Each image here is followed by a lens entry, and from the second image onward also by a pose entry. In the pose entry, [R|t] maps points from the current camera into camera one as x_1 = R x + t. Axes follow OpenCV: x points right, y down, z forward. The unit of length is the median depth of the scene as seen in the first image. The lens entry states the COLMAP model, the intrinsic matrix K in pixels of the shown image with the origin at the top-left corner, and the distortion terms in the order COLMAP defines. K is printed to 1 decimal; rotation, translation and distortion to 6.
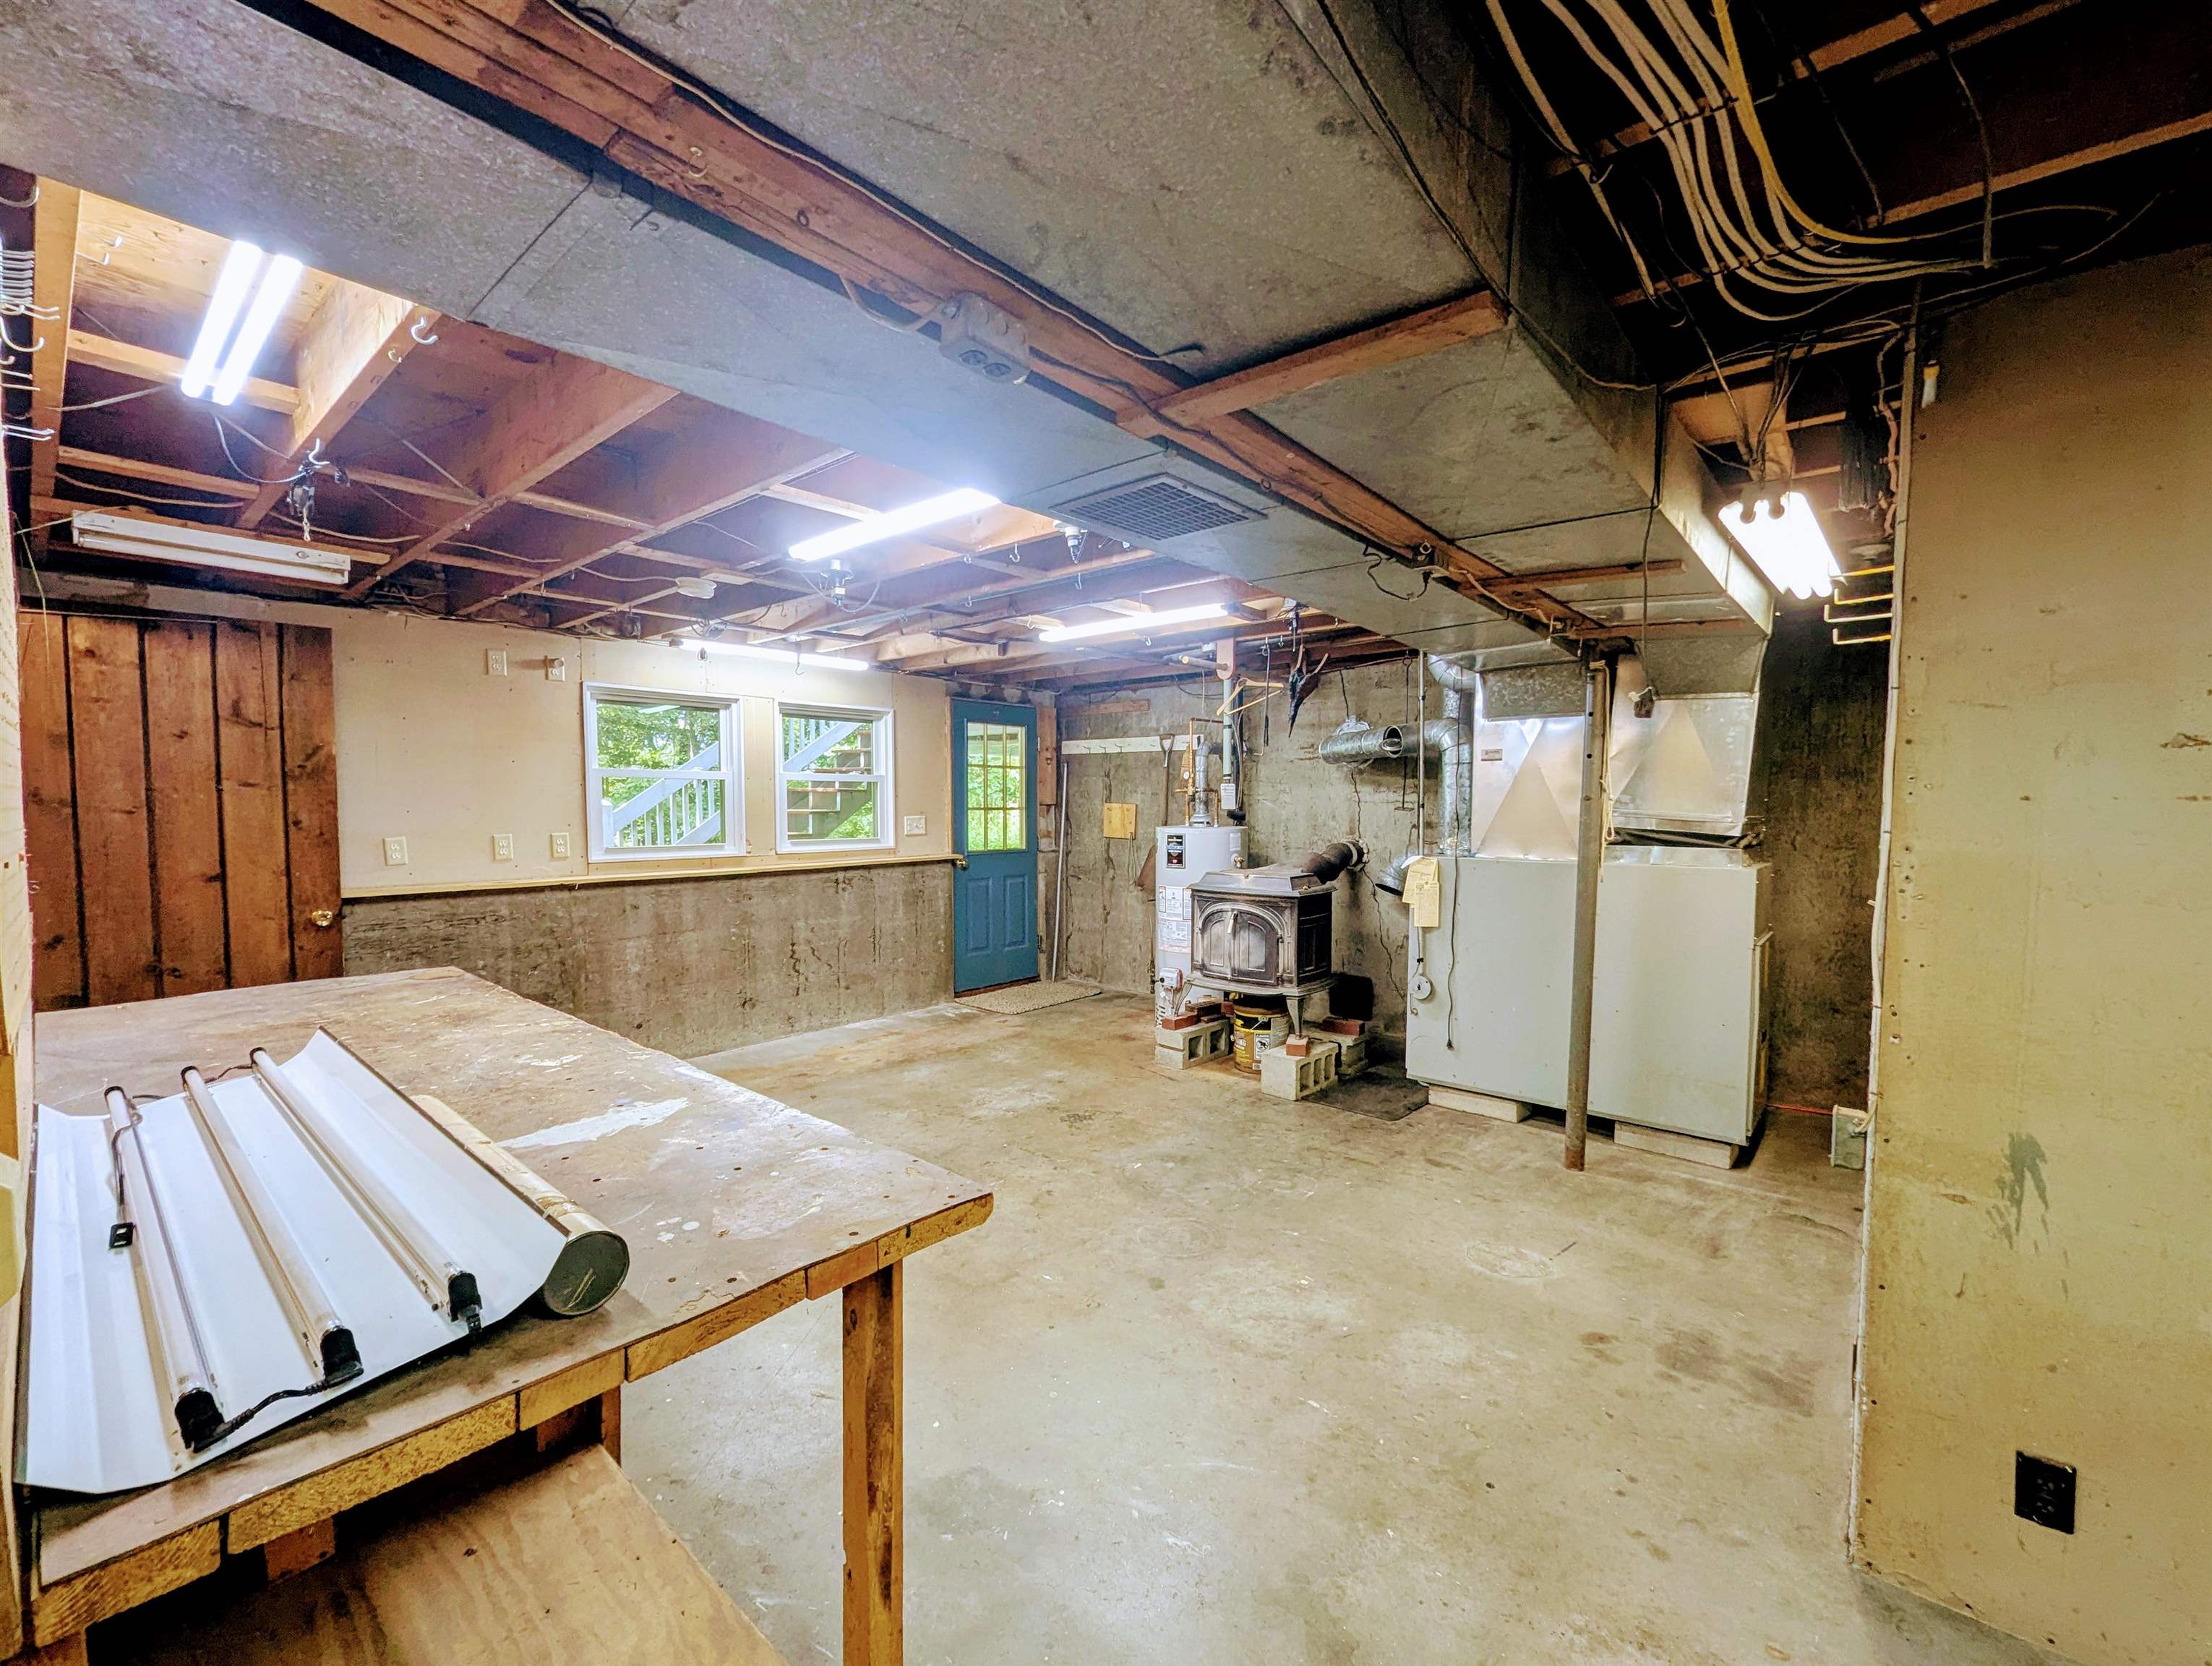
lens RADIAL K [[926.9, 0, 1118.7], [0, 926.9, 848.8], [0, 0, 1]] dist [-0.000616, 0.000658]
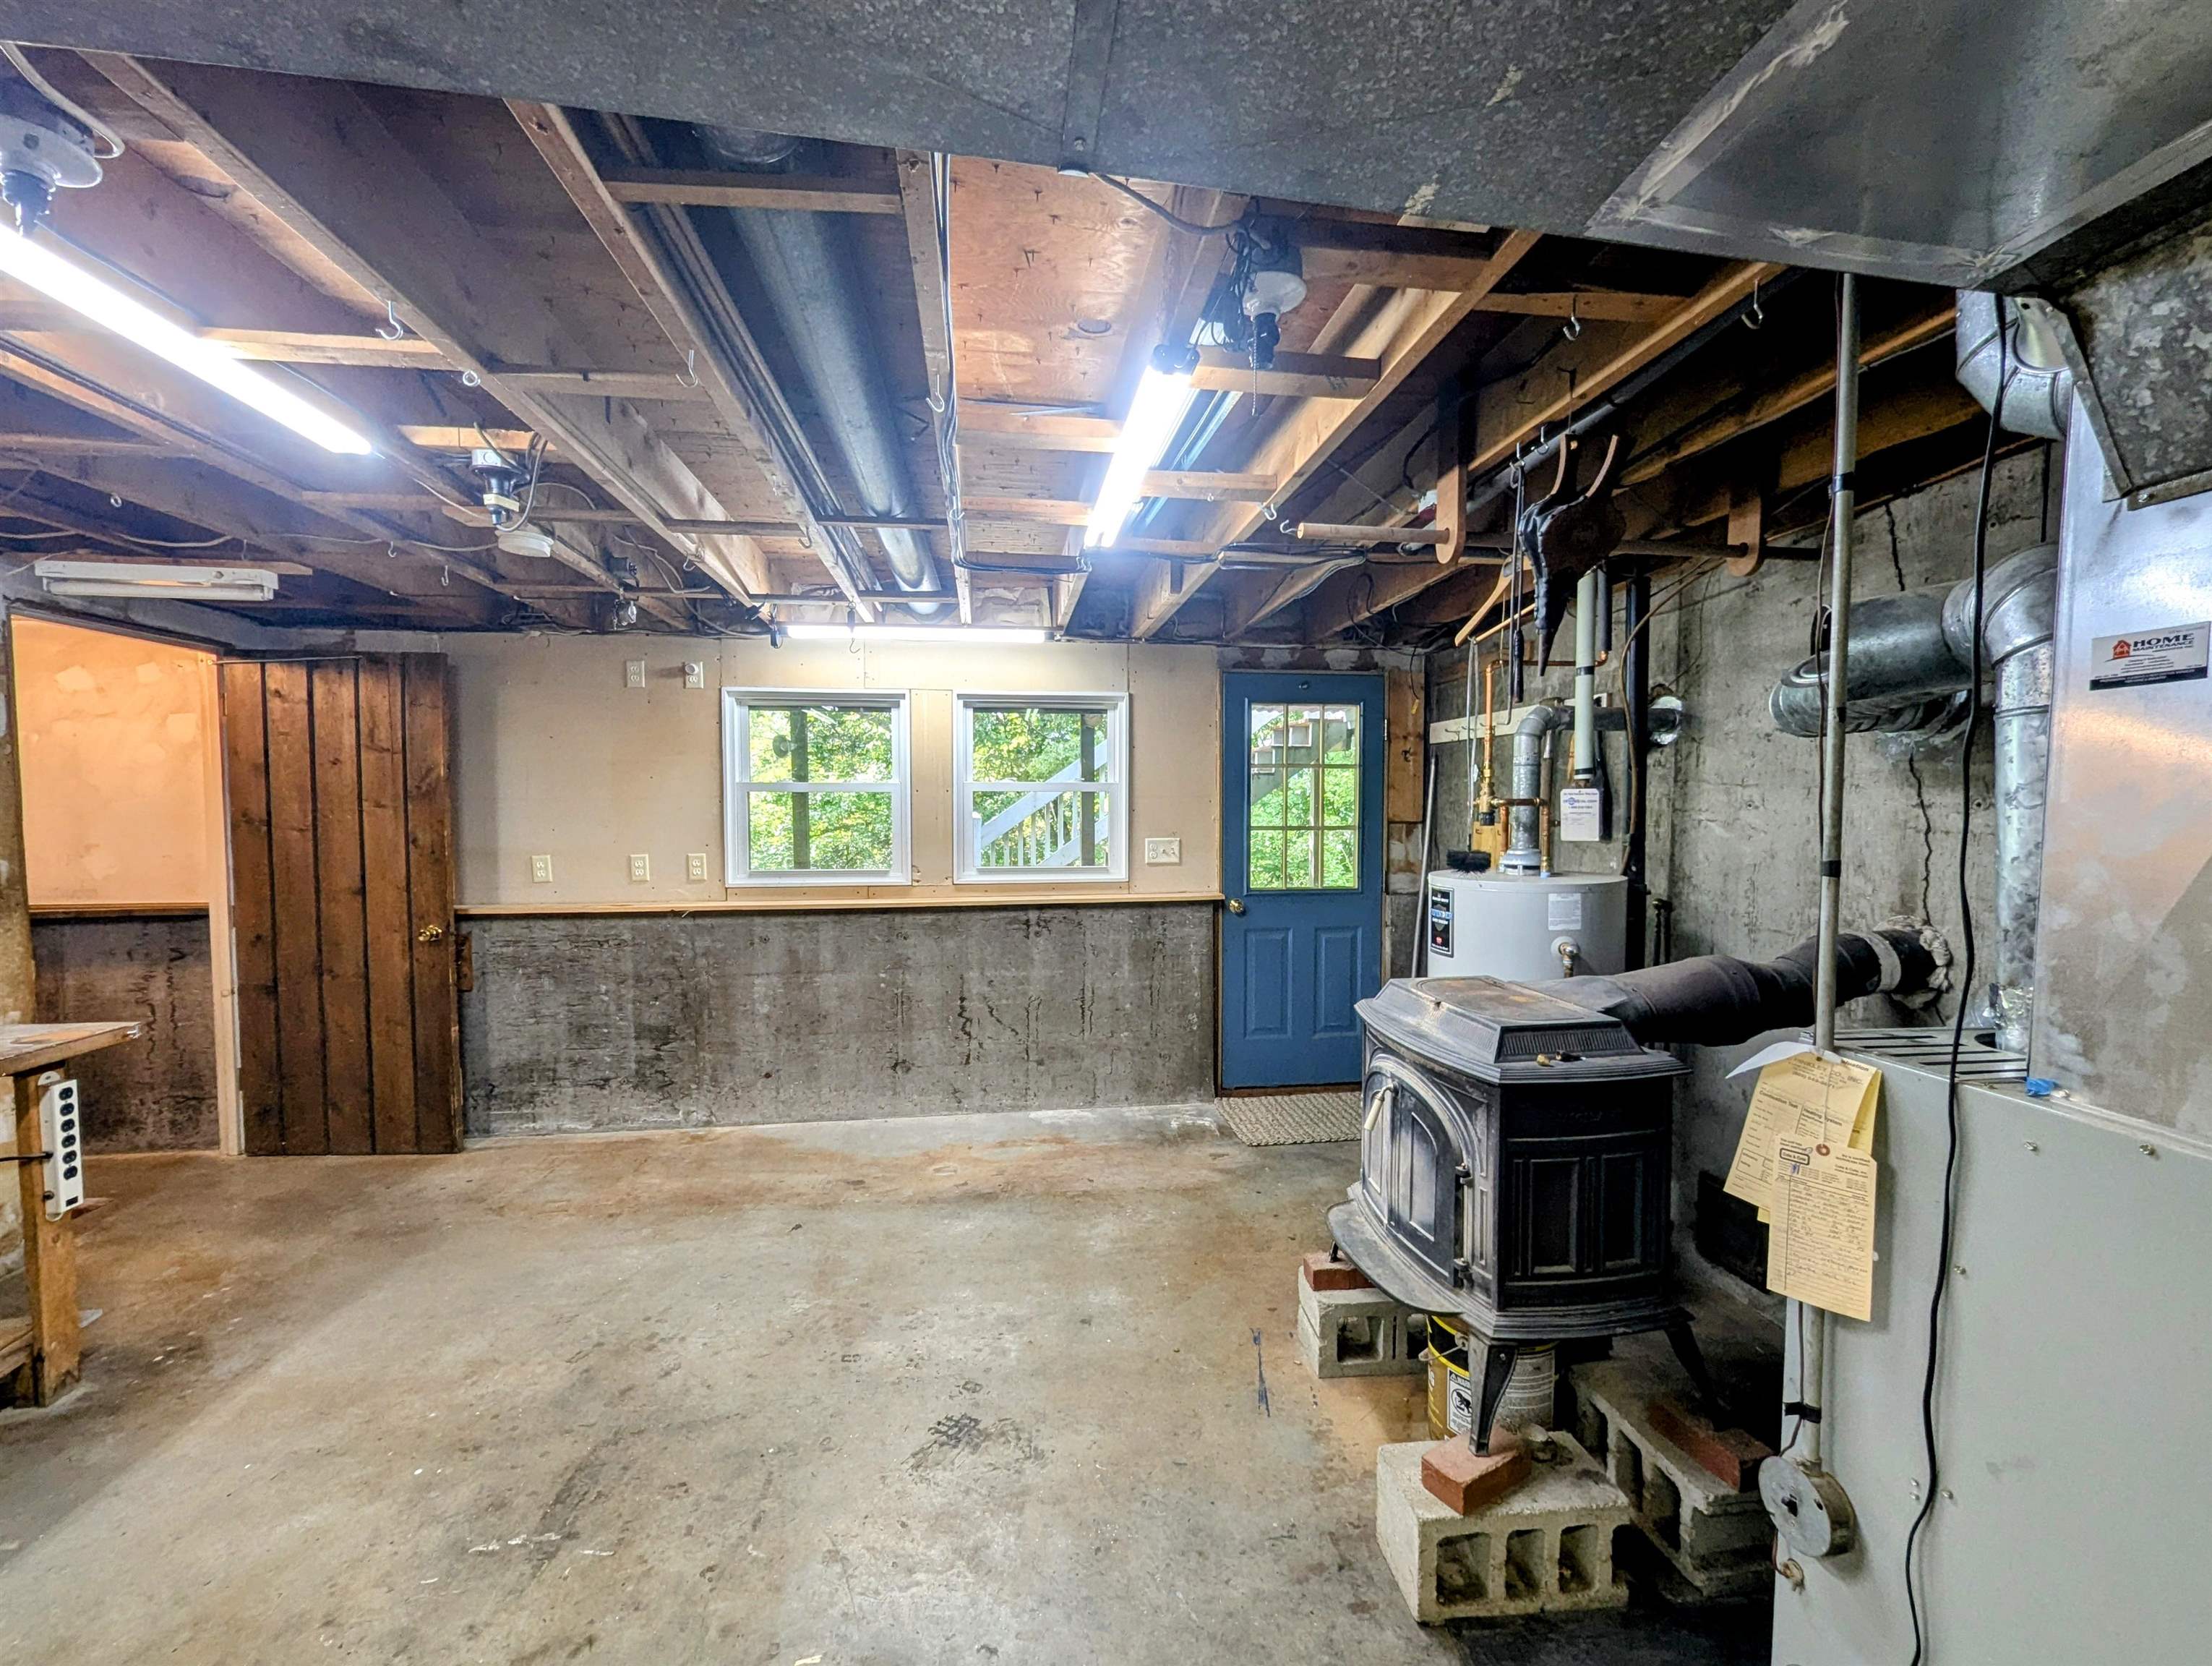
lens RADIAL K [[926.9, 0, 1118.7], [0, 926.9, 848.8], [0, 0, 1]] dist [-0.000616, 0.000658]
pose [[0.747243, 0.030044, -0.663871, 0.293490], [-0.032879, 0.999426, 0.008222, -0.039392], [0.663737, 0.015683, 0.747802, 0.537656]]
